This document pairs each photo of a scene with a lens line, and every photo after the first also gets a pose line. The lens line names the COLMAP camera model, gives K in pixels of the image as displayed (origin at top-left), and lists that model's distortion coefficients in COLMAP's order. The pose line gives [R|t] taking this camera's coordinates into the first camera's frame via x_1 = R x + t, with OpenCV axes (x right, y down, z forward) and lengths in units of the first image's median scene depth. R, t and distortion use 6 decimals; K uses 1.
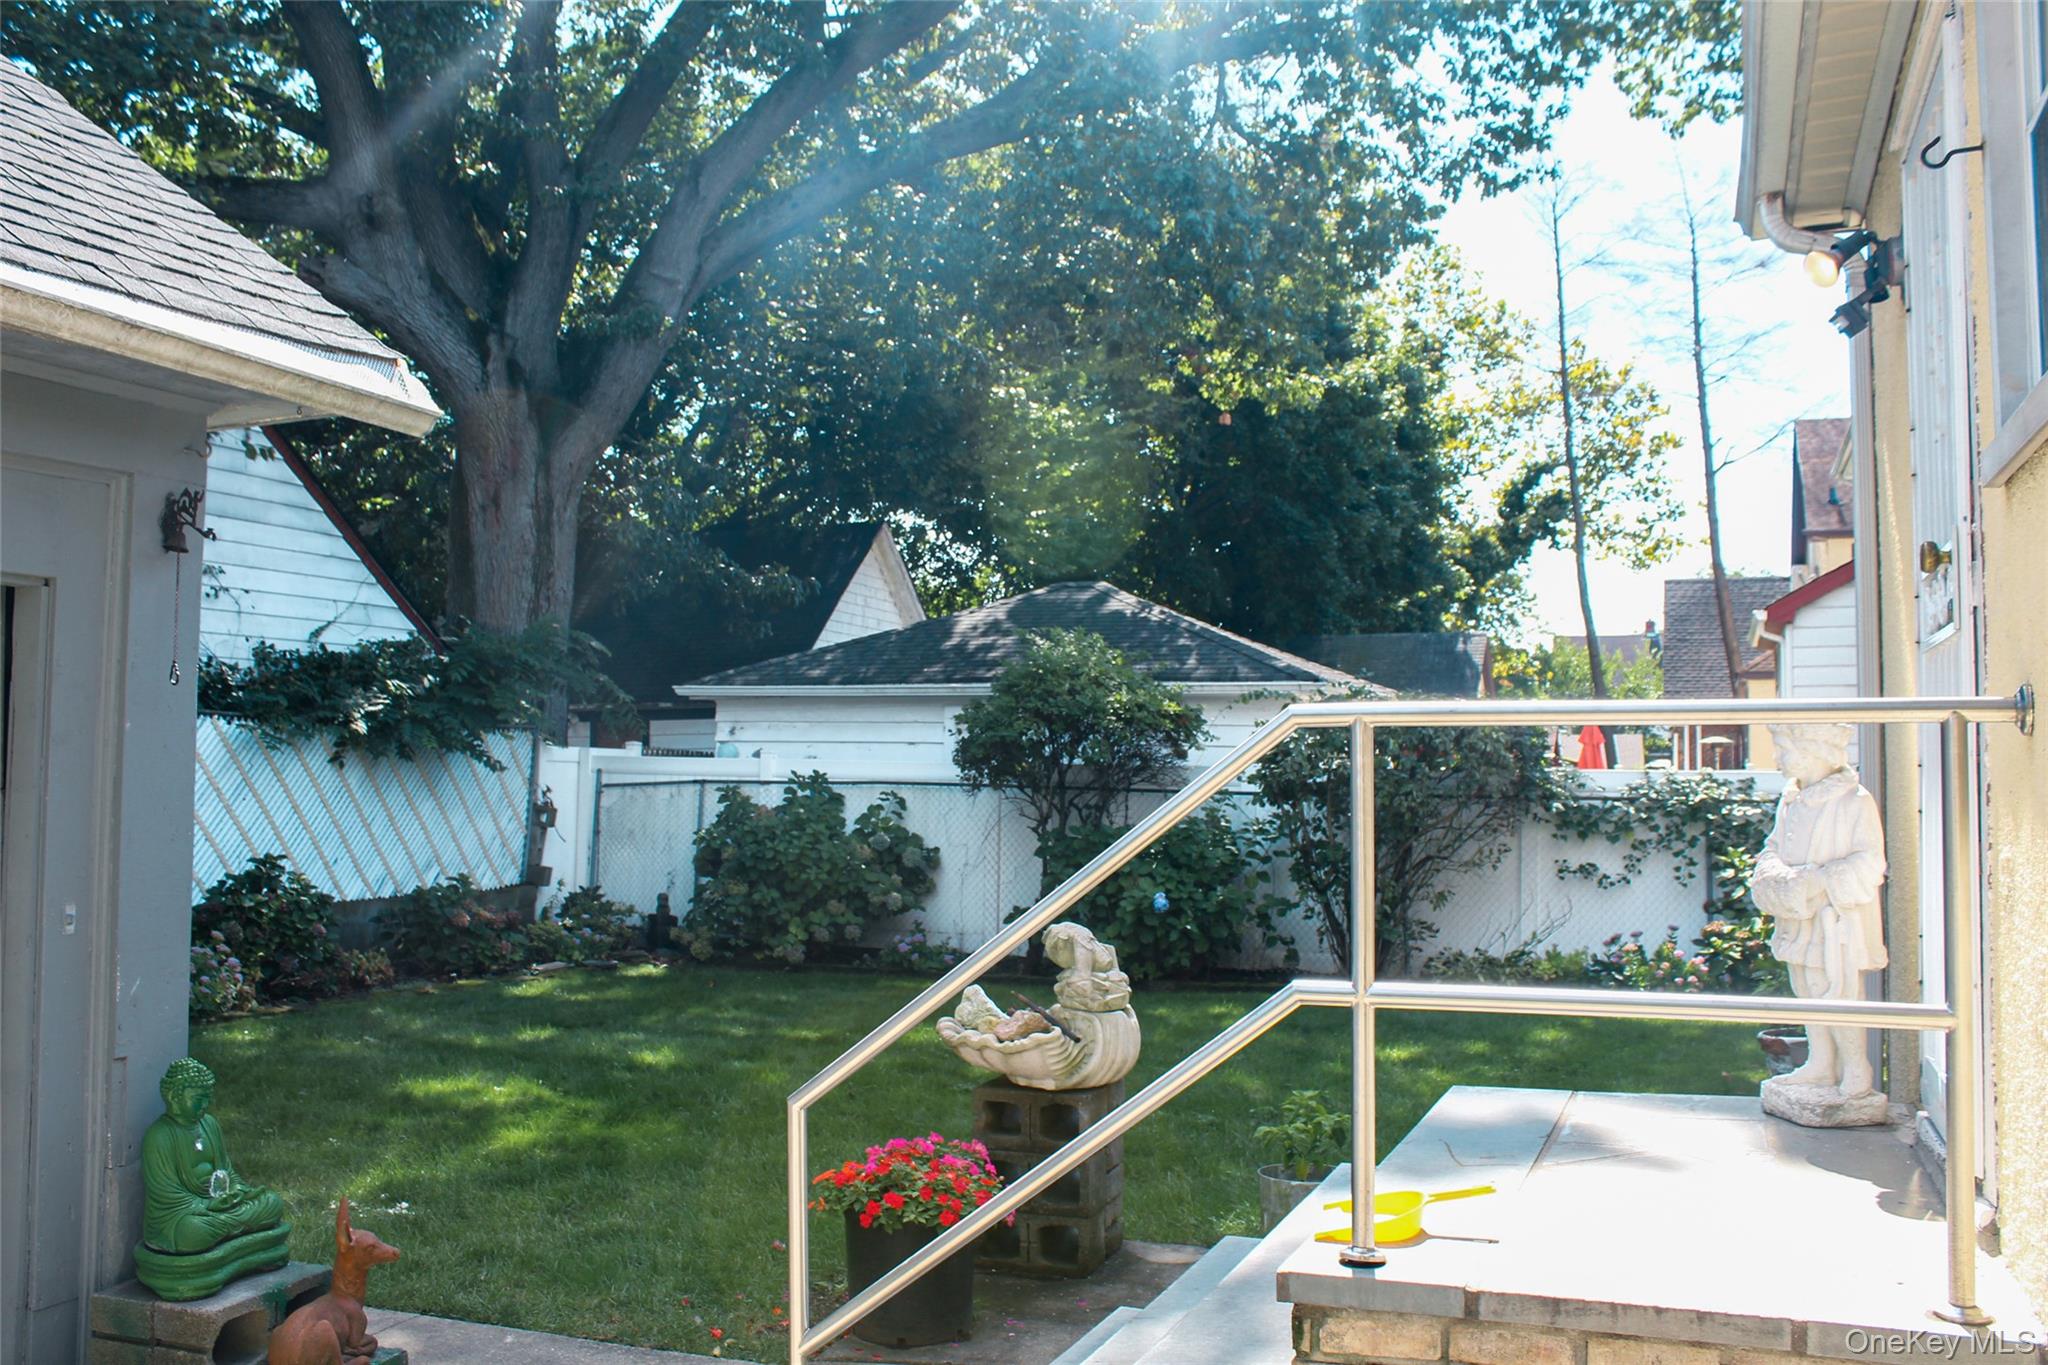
lens RADIAL K [[1782.9, 0, 1024.0], [0, 1782.9, 682.5], [0, 0, 1]] dist [-0.159578, 0.168040]
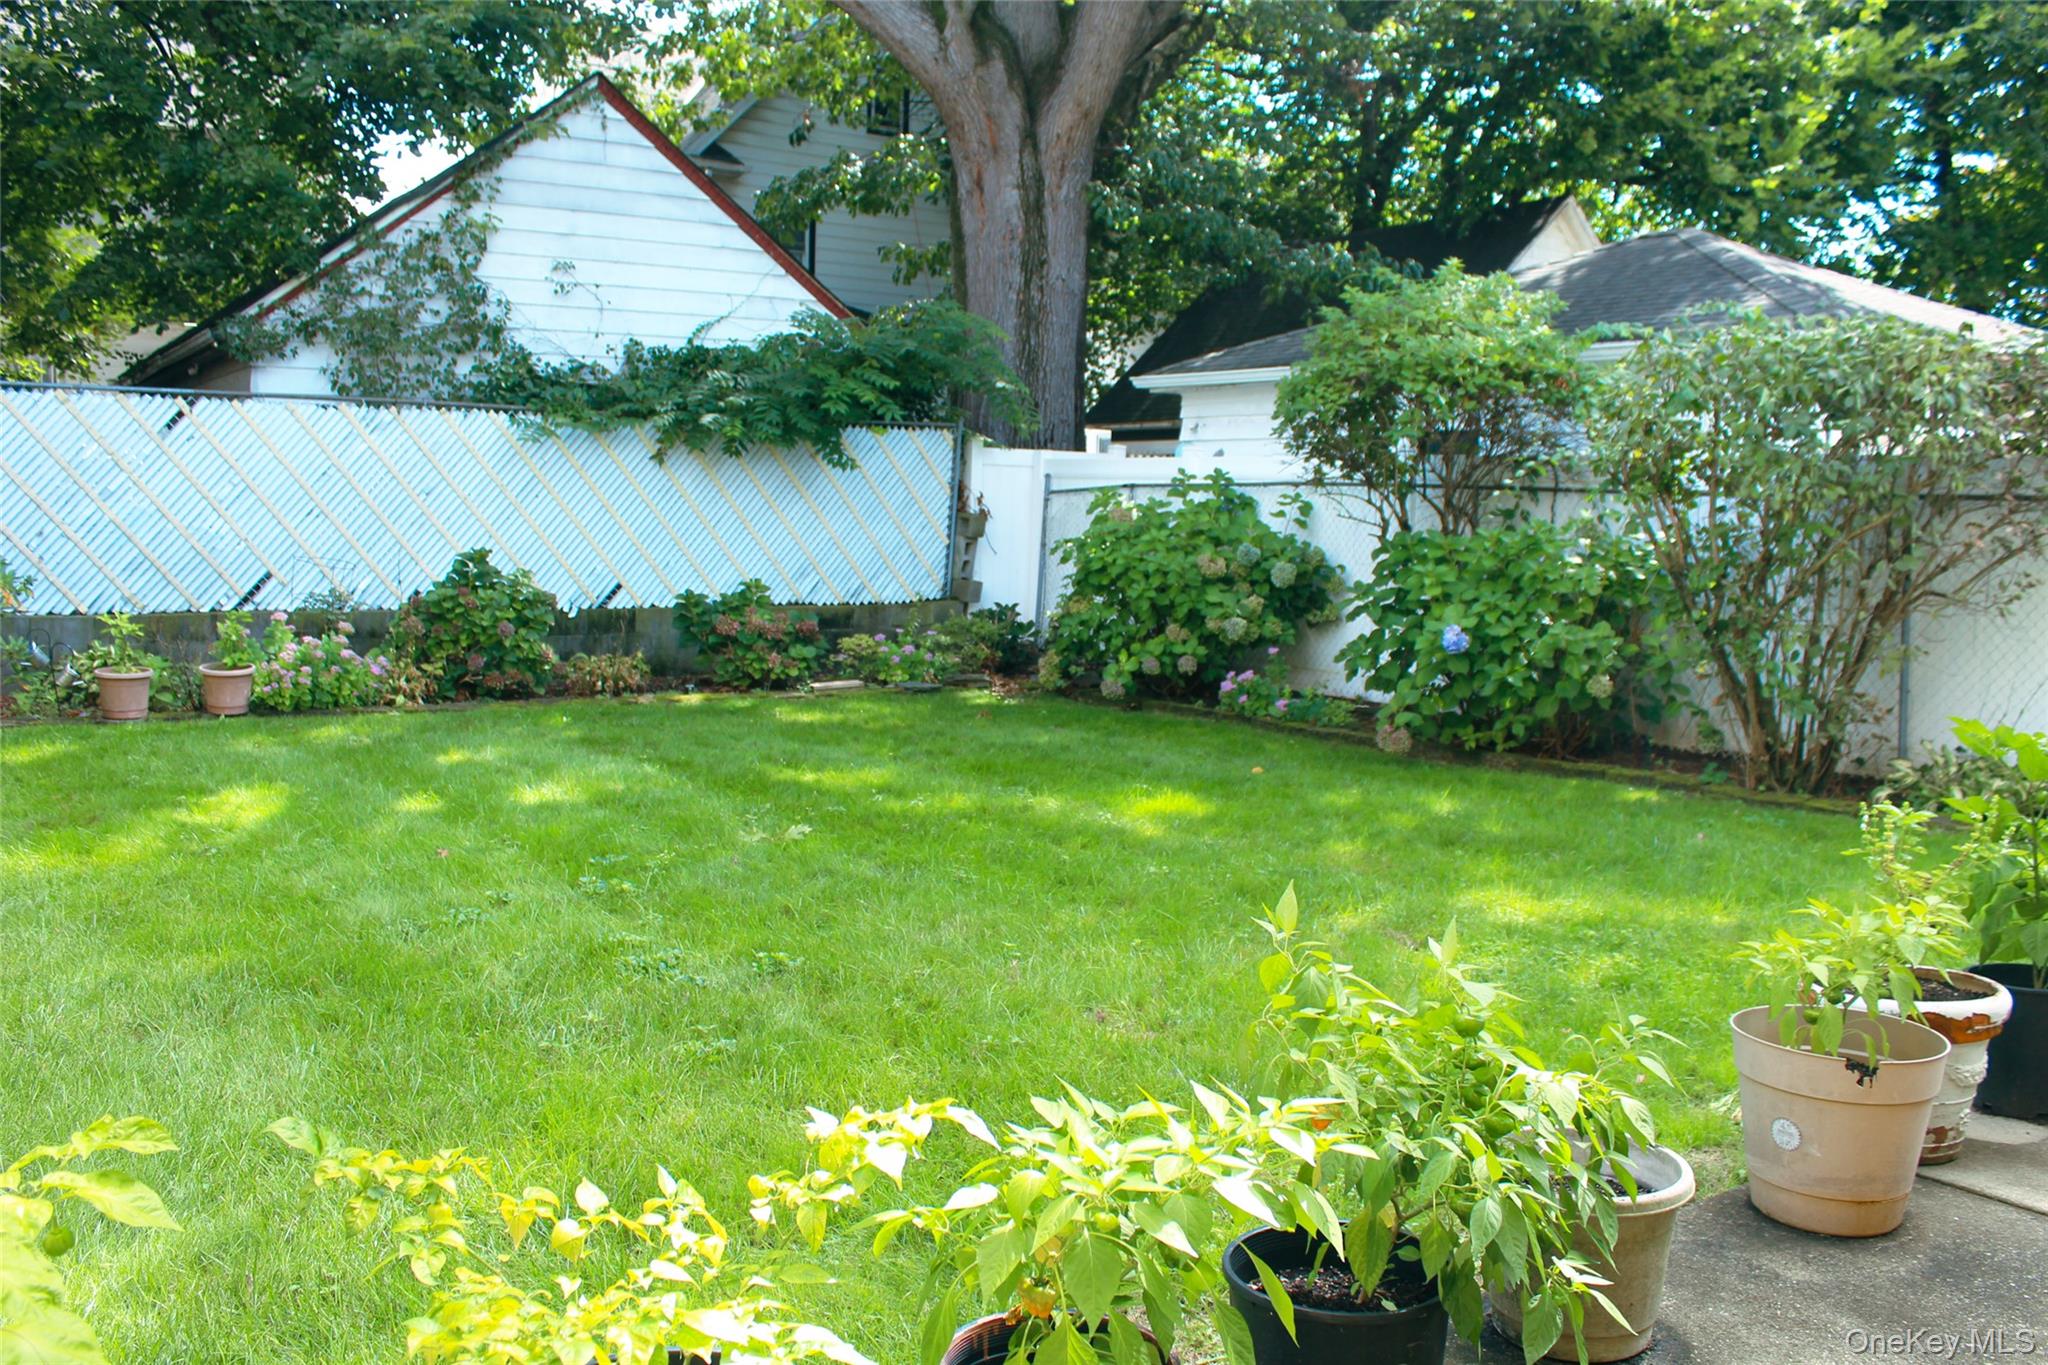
lens RADIAL K [[1742.1, 0, 1024.0], [0, 1742.1, 682.5], [0, 0, 1]] dist [-0.172107, 0.171228]
pose [[0.834372, 0.058278, -0.548112, 0.267393], [0.020017, 0.990535, 0.135790, 0.038886], [0.550838, -0.124271, 0.825309, 0.296252]]
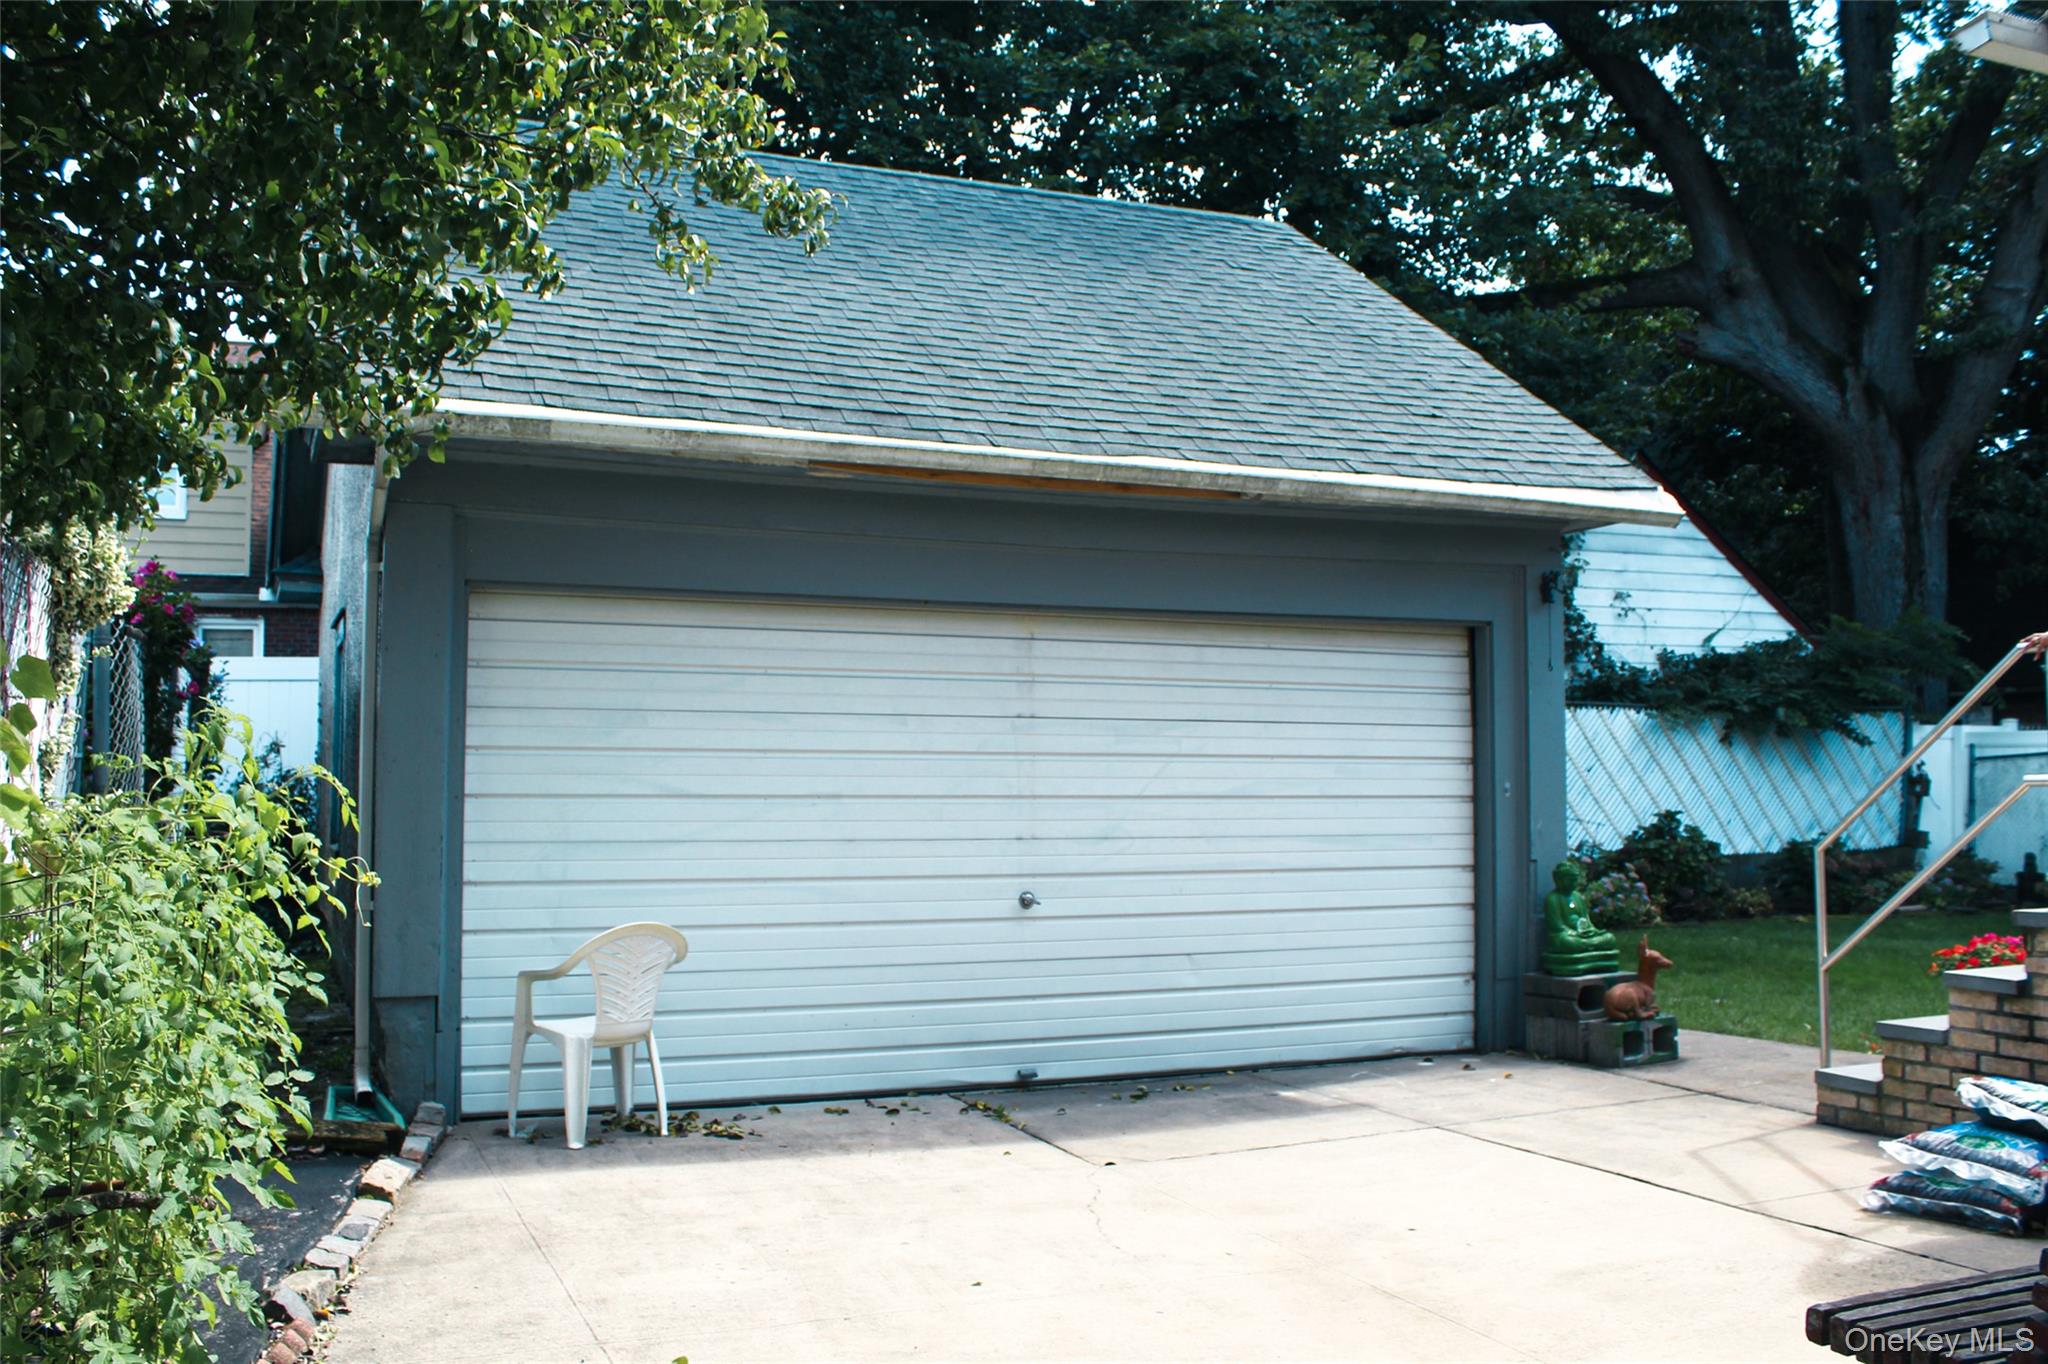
lens RADIAL K [[1799.1, 0, 996.6], [0, 1799.1, 690.8], [0, 0, 1]] dist [-0.172025, 0.166463]
pose [[0.693200, -0.048884, -0.719086, 0.133870], [0.049008, 0.998585, -0.020642, 0.009015], [0.719078, -0.020932, 0.694615, -0.219888]]
